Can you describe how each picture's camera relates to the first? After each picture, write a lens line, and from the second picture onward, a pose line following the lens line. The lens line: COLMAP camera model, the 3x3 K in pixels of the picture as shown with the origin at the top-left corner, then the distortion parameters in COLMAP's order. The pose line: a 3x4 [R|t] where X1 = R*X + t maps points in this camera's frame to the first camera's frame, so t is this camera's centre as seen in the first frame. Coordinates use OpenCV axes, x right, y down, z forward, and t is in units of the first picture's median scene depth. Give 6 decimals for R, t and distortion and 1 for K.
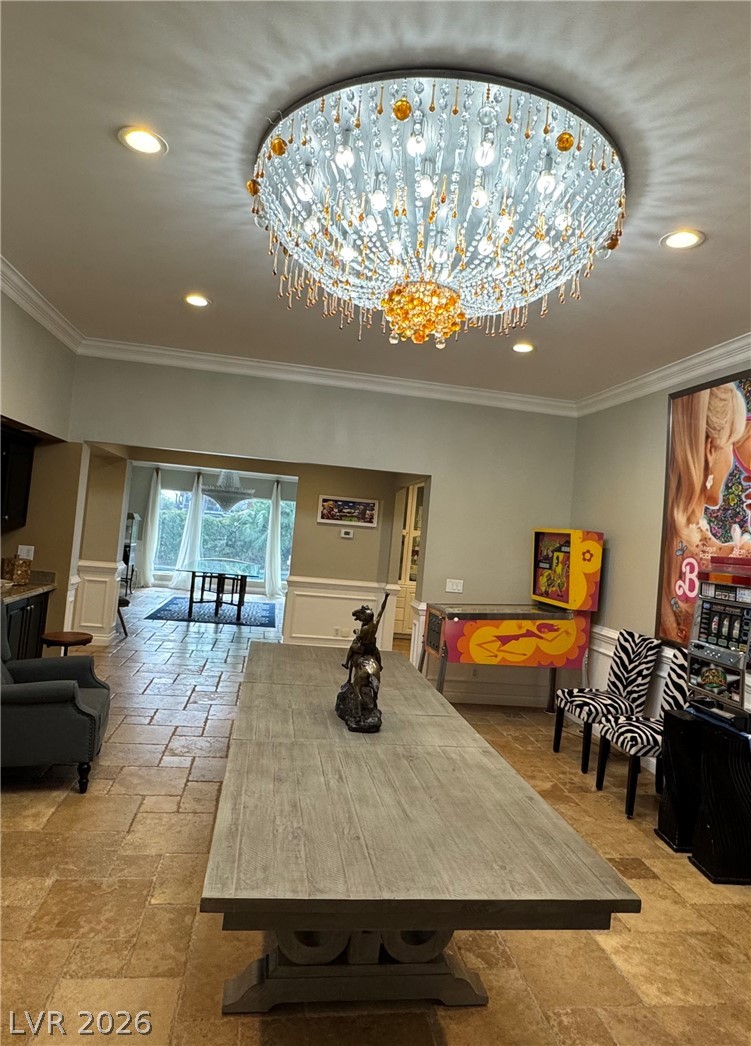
lens RADIAL K [[622.9, 0, 379.2], [0, 622.9, 510.3], [0, 0, 1]] dist [-0.001683, -0.000283]
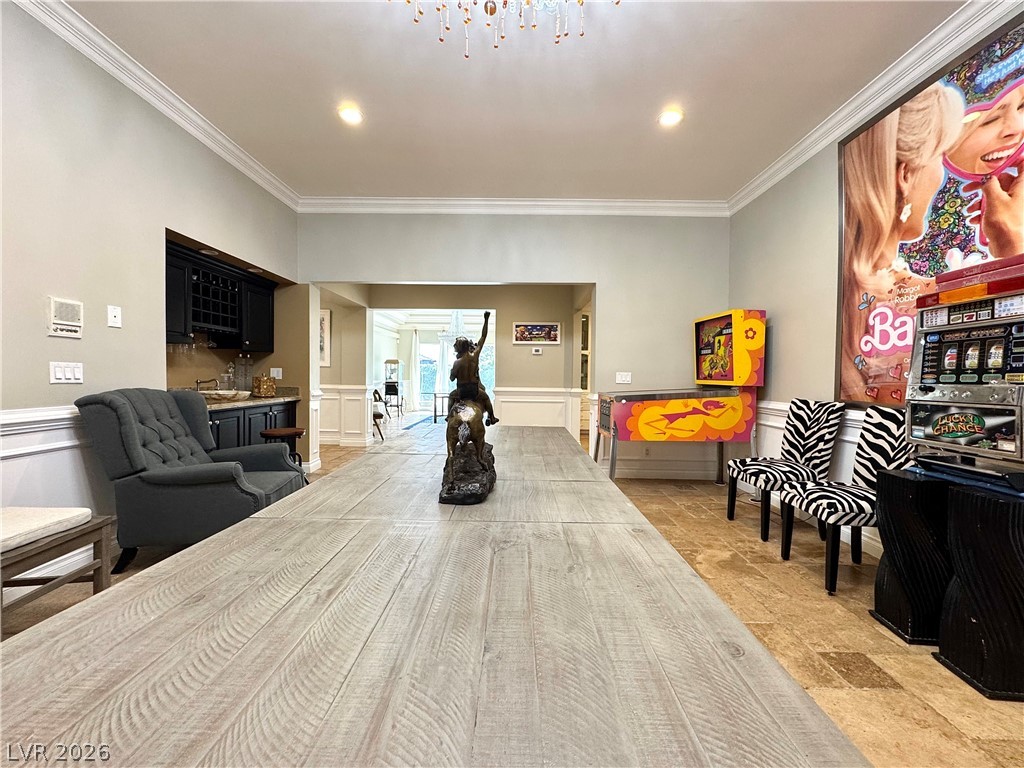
lens RADIAL K [[407.8, 0, 512.0], [0, 407.8, 384.0], [0, 0, 1]] dist [-0.001443, 0.000155]
pose [[0.981909, -0.073023, -0.174708, 0.071899], [0.081874, 0.995671, 0.043991, 0.119912], [0.170740, -0.057500, 0.983637, 0.328845]]
